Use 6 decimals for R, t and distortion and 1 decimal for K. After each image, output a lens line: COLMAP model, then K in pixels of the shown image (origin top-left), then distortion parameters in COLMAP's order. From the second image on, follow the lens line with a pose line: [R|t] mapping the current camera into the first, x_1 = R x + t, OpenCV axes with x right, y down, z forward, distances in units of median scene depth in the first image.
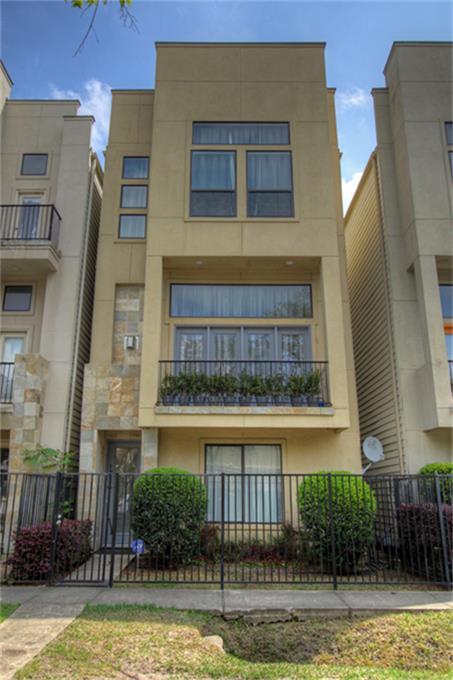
lens RADIAL K [[525.4, 0, 226.5], [0, 525.4, 340.0], [0, 0, 1]] dist [0.005705, 0.007082]
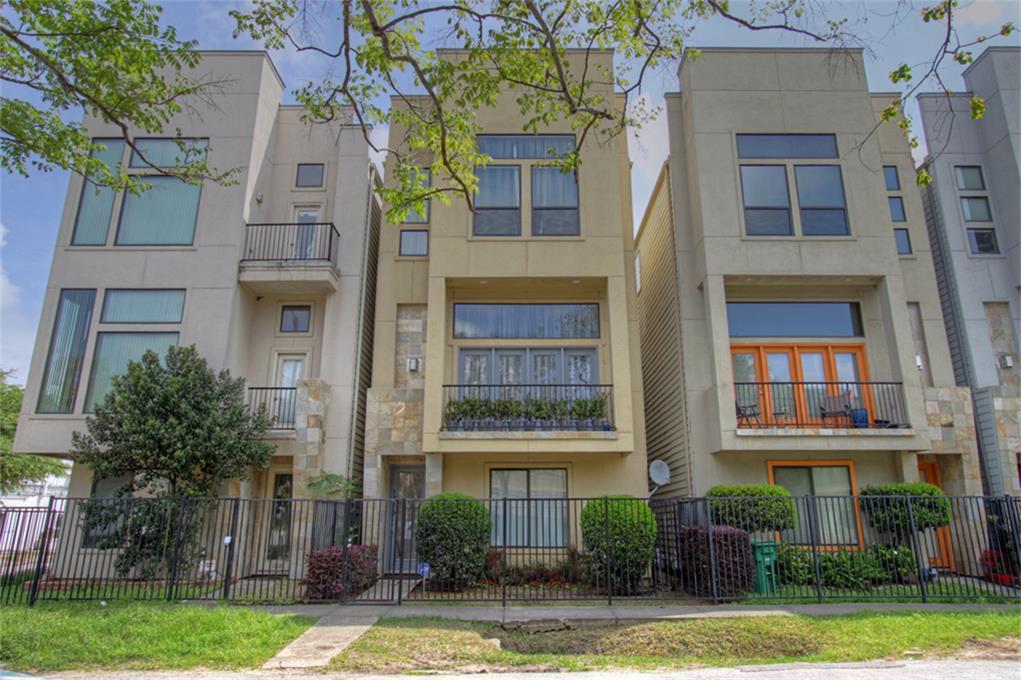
lens RADIAL K [[654.5, 0, 530.7], [0, 654.5, 339.6], [0, 0, 1]] dist [-0.003585, -0.000778]
pose [[0.999953, -0.006843, 0.006892, 0.028947], [0.006759, 0.999903, 0.012142, -0.059854], [-0.006974, -0.012095, 0.999903, -0.230686]]
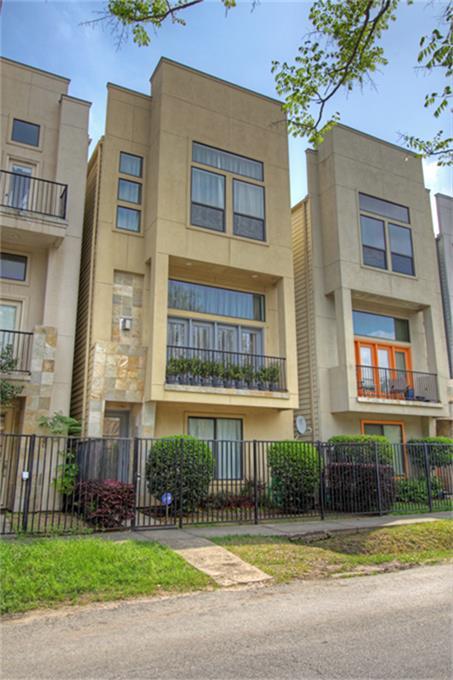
lens RADIAL K [[506.0, 0, 226.5], [0, 506.0, 340.0], [0, 0, 1]] dist [-0.001158, -0.000019]
pose [[0.887636, 0.102743, 0.448940, -0.511945], [-0.124232, 0.992079, 0.018585, -0.010226], [-0.443474, -0.072270, 0.893369, -0.070895]]
